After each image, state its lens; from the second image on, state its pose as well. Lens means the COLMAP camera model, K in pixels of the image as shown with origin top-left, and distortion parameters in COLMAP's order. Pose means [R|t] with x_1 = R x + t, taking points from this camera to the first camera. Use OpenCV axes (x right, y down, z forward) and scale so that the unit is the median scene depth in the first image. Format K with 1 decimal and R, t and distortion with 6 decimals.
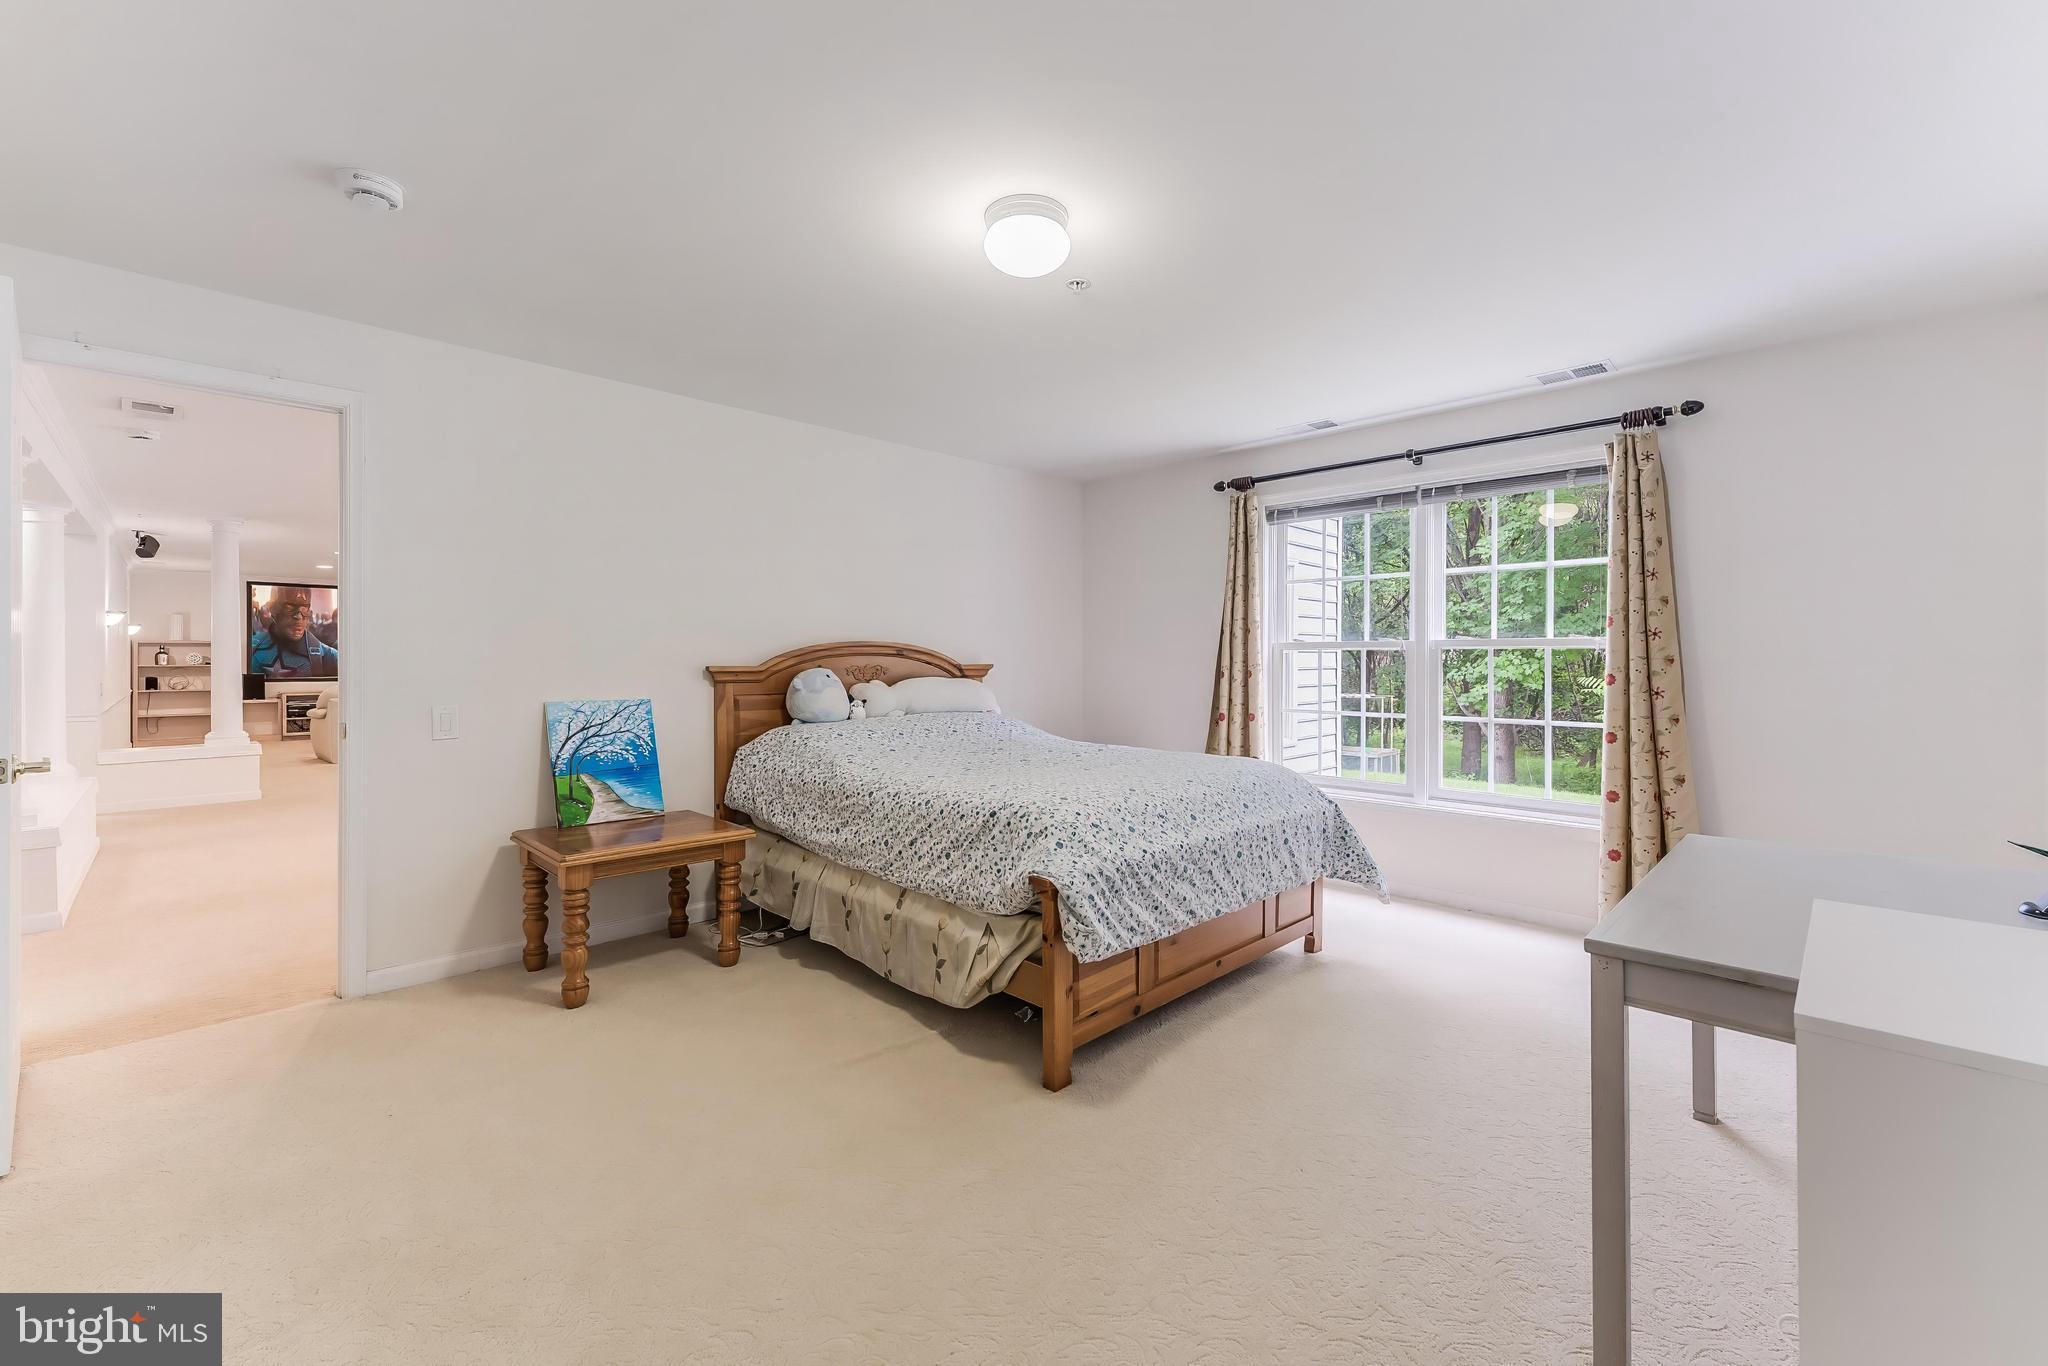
lens RADIAL K [[819.8, 0, 1041.3], [0, 819.8, 666.5], [0, 0, 1]] dist [-0.000391, 0.000051]
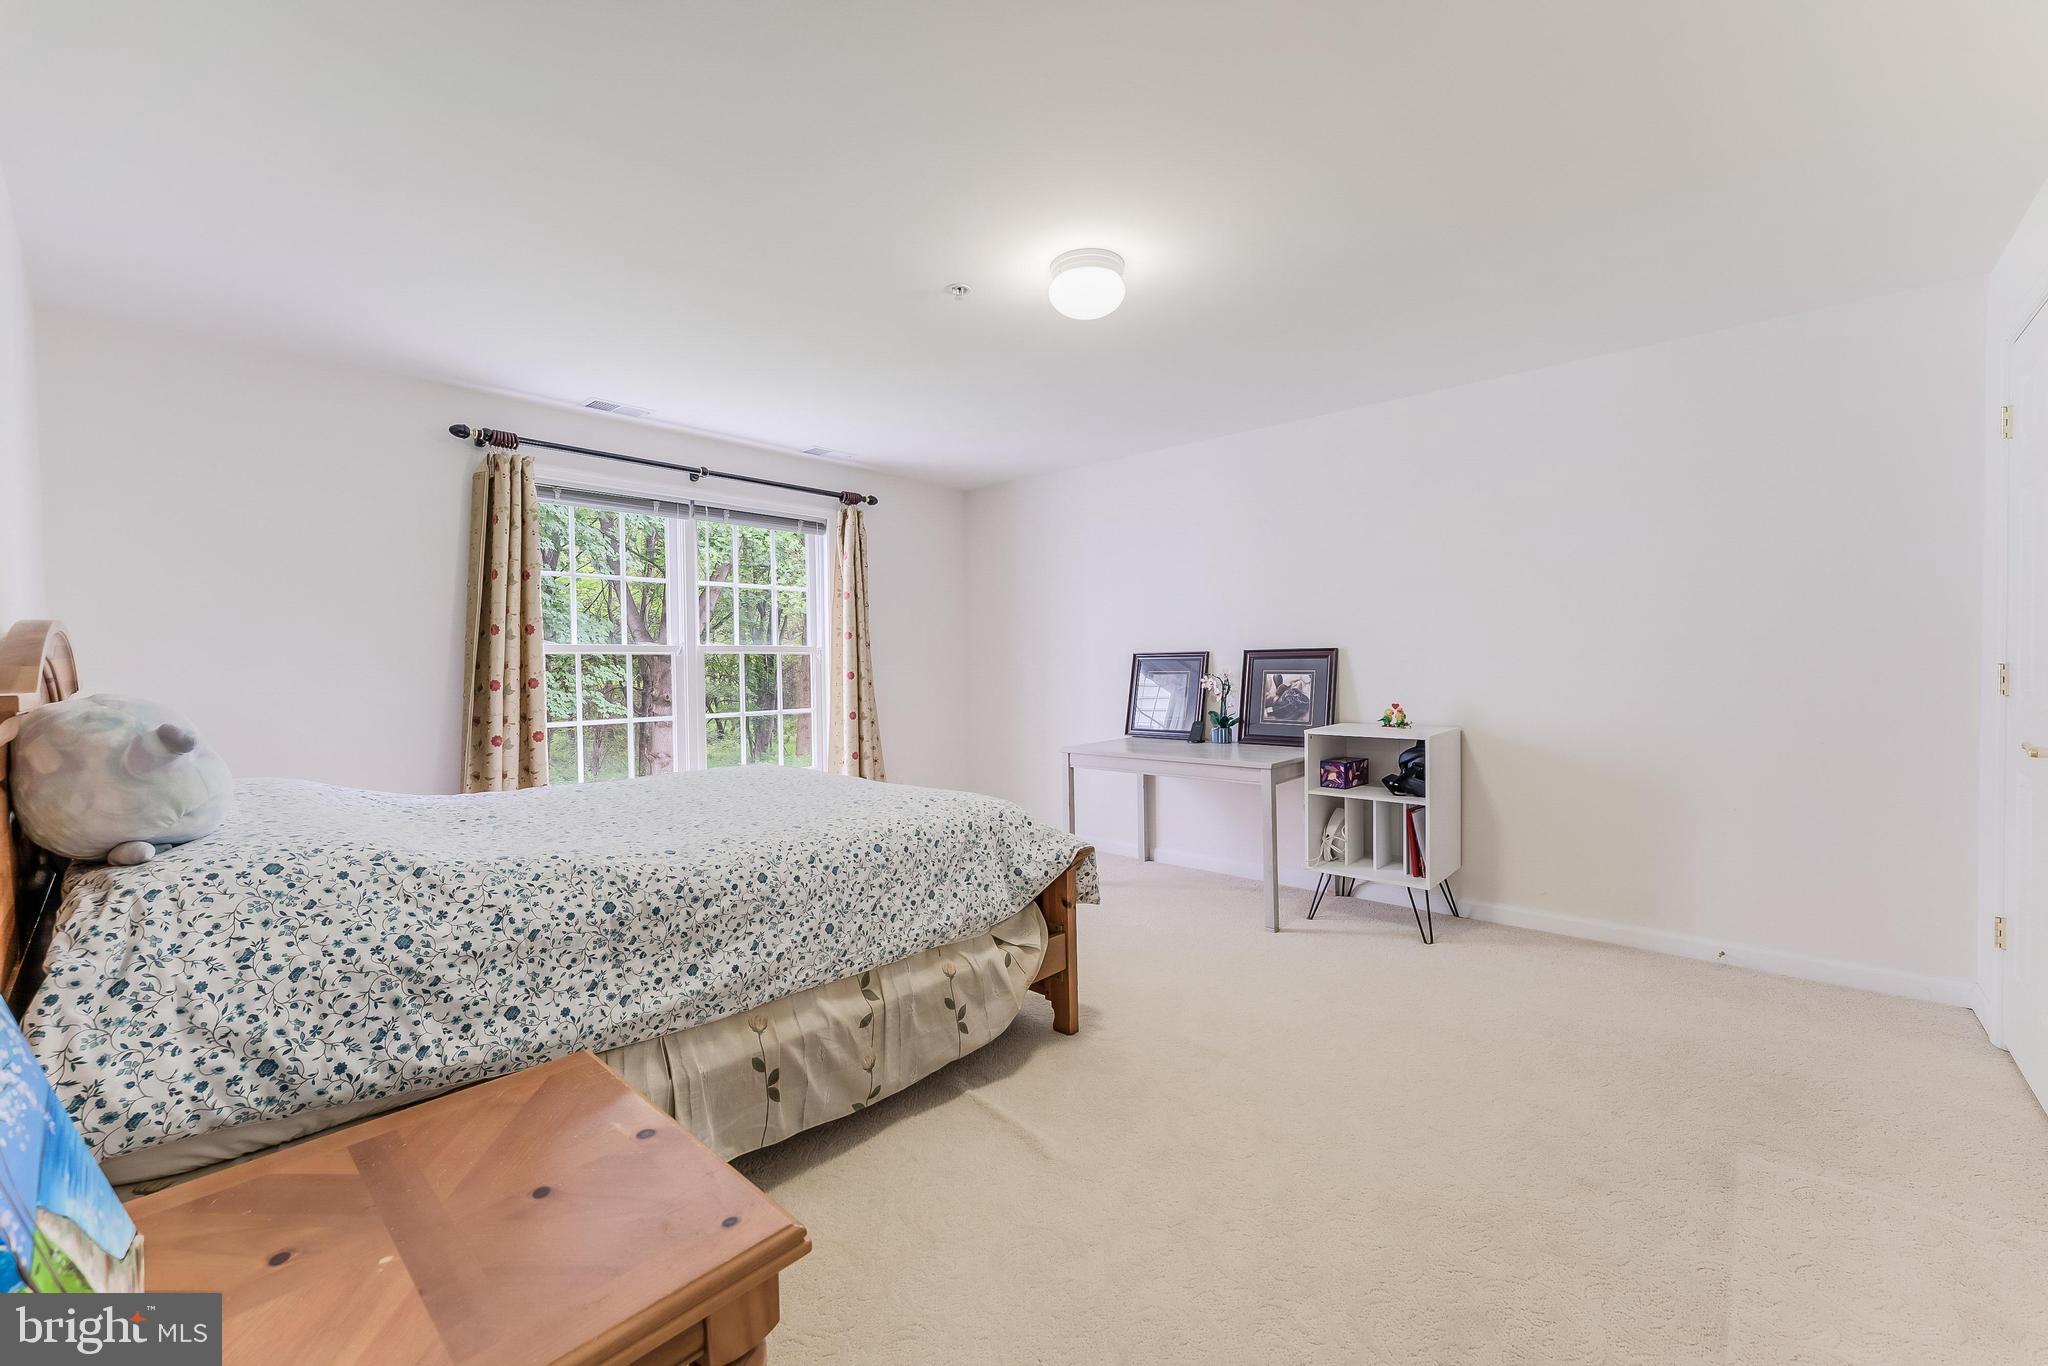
lens RADIAL K [[819.8, 0, 1023.6], [0, 819.8, 684.5], [0, 0, 1]] dist [-0.000391, 0.000051]
pose [[-0.029514, -0.028742, 0.999151, -0.835288], [0.019180, 0.999386, 0.029315, -0.006629], [-0.999380, 0.020029, -0.028945, 0.812512]]
